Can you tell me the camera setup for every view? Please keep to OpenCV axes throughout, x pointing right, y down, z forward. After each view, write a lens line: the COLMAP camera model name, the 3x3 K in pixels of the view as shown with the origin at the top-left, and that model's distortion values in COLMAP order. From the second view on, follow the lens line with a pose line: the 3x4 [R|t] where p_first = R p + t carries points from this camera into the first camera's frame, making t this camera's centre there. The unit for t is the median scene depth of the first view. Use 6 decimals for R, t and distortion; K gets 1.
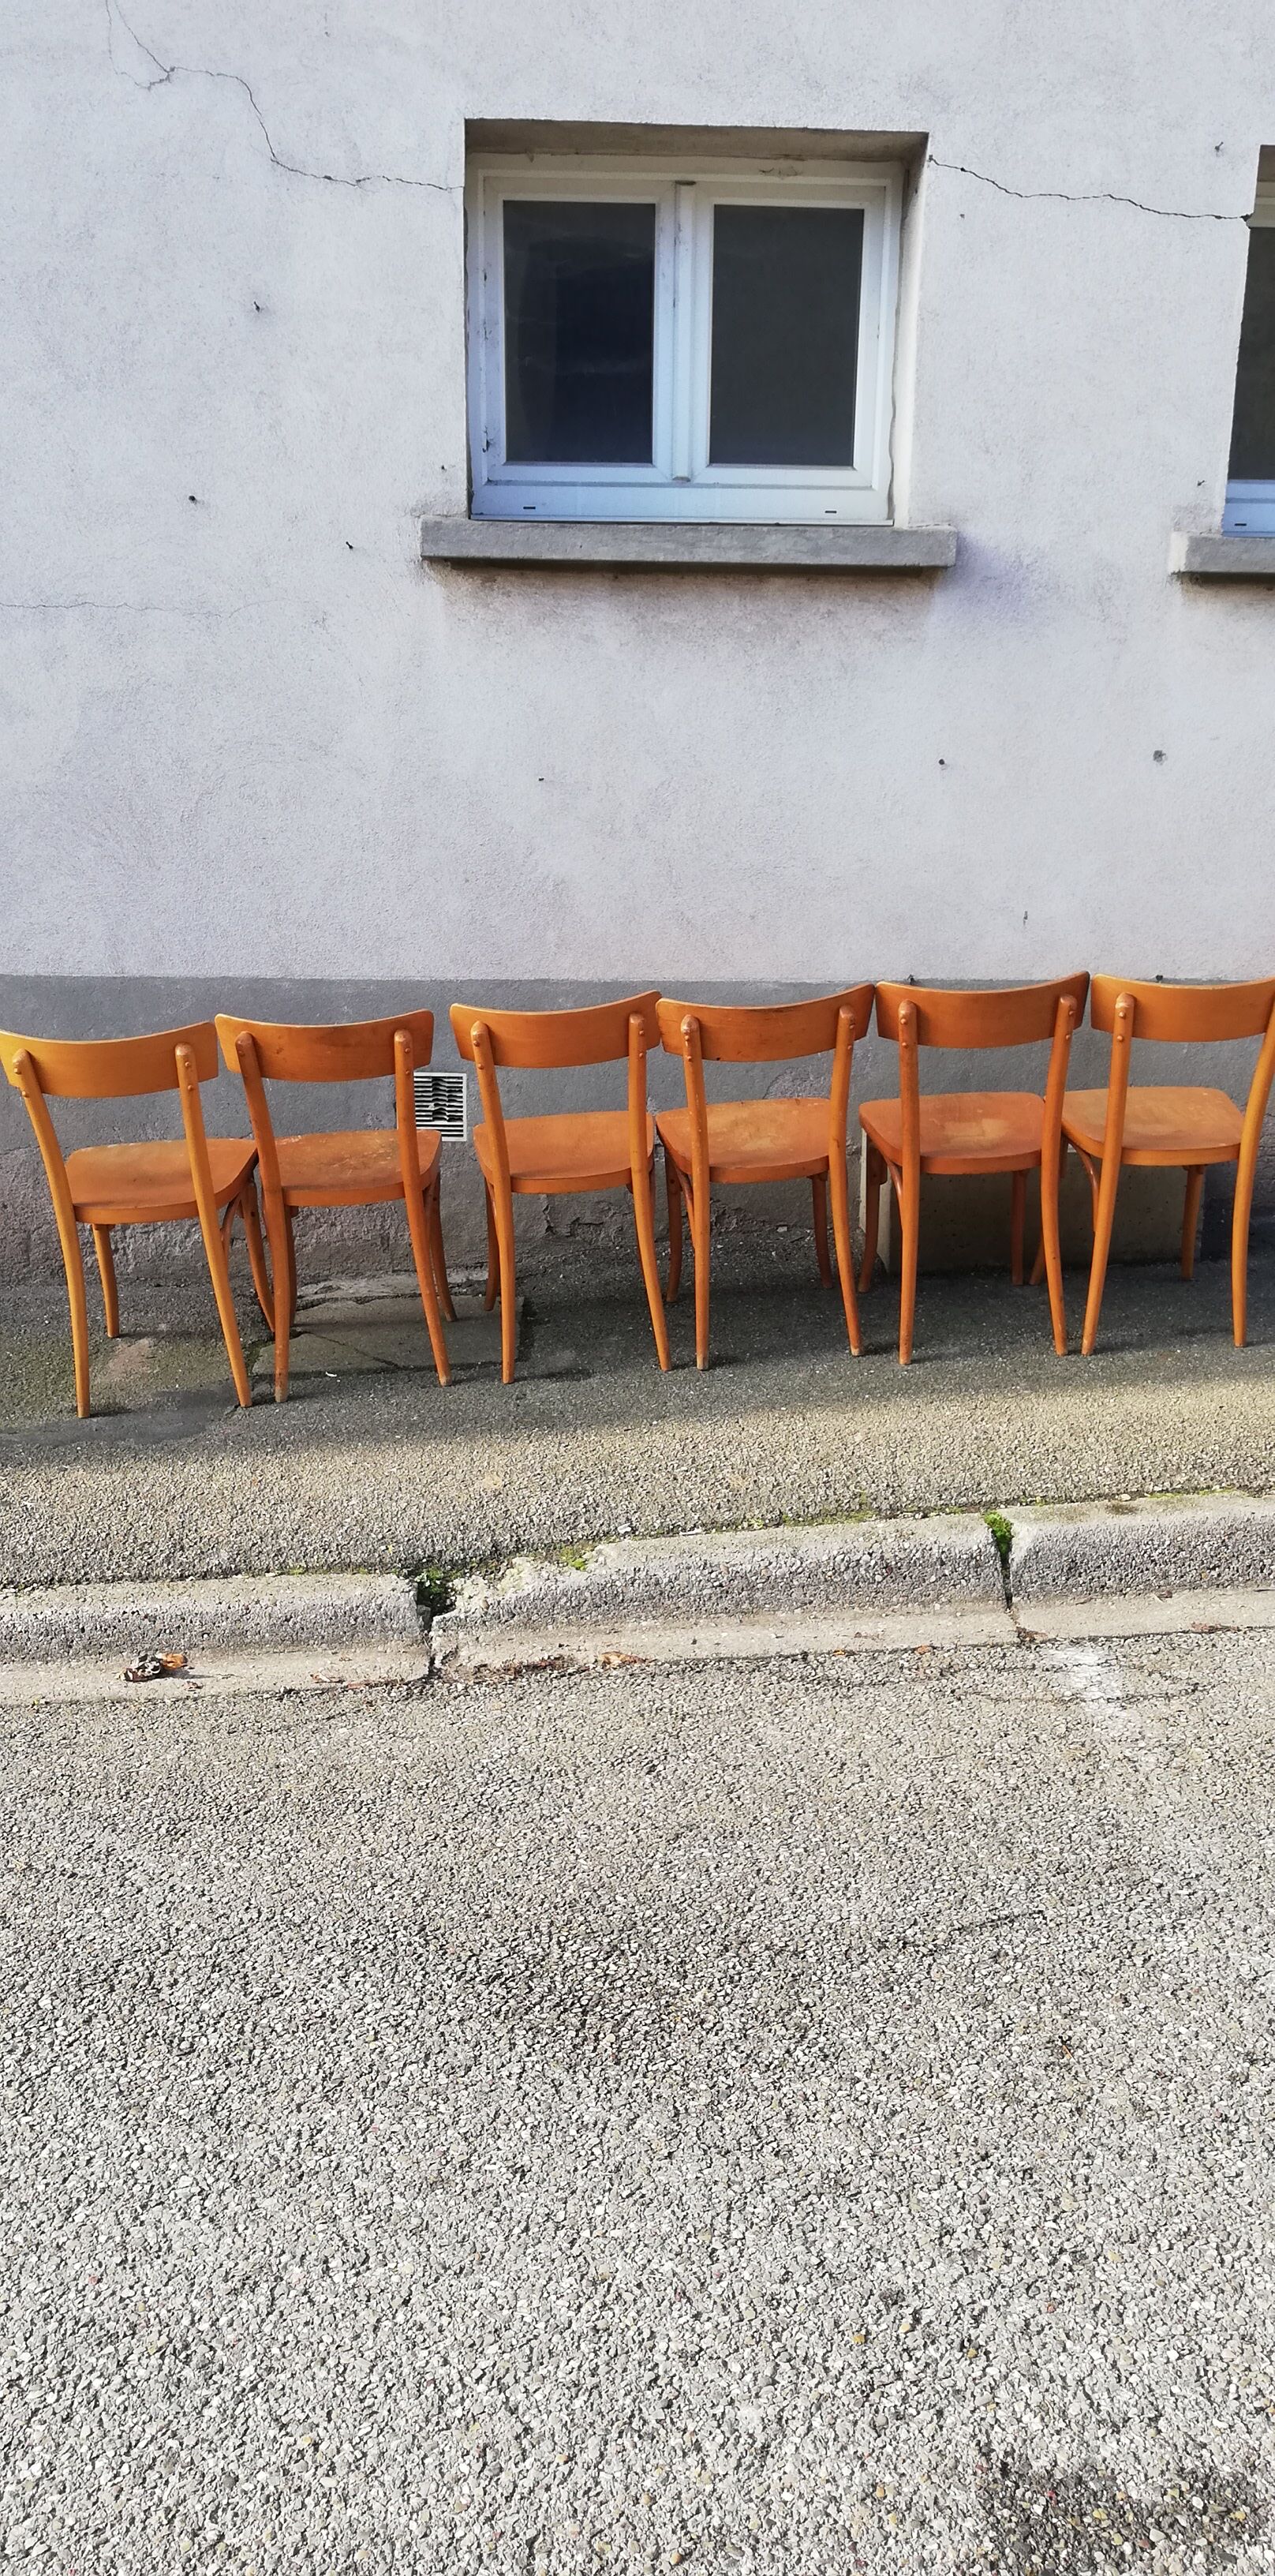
lens RADIAL K [[1970.8, 0, 635.0], [0, 1970.8, 1267.6], [0, 0, 1]] dist [0.047696, -0.076083]
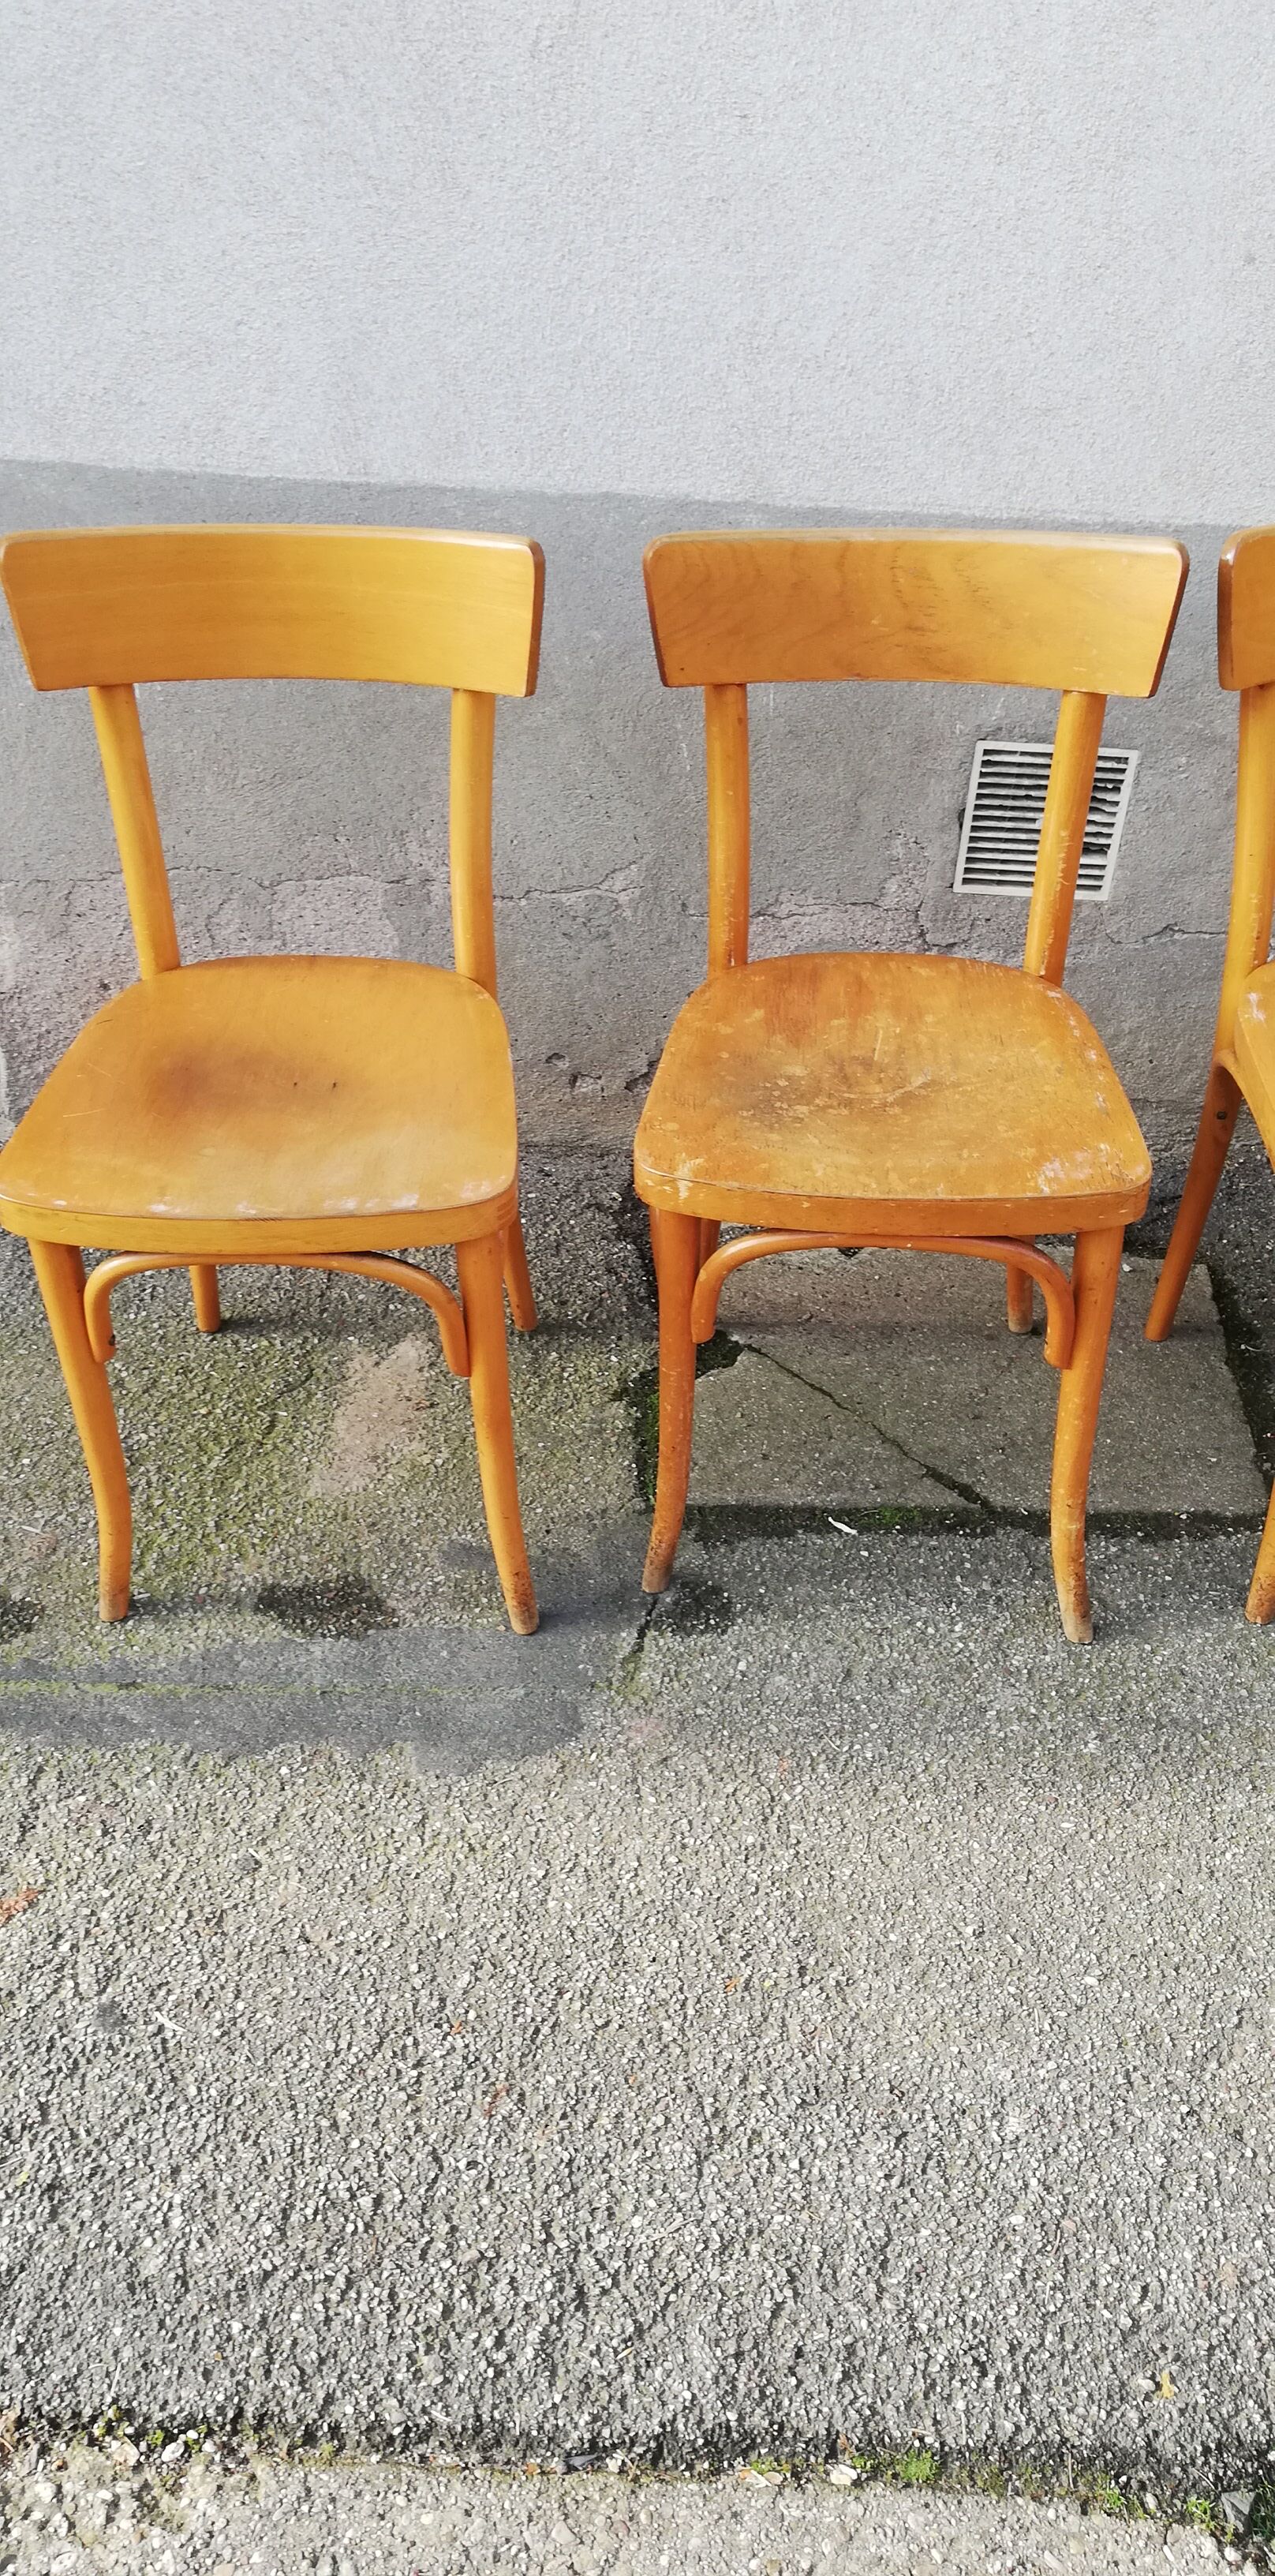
lens RADIAL K [[1970.8, 0, 614.3], [0, 1970.8, 1273.0], [0, 0, 1]] dist [0.047696, -0.076083]
pose [[0.995515, 0.074511, -0.058291, -0.213181], [-0.052665, 0.948353, 0.312813, -0.153413], [0.078588, -0.308341, 0.948024, 0.700151]]
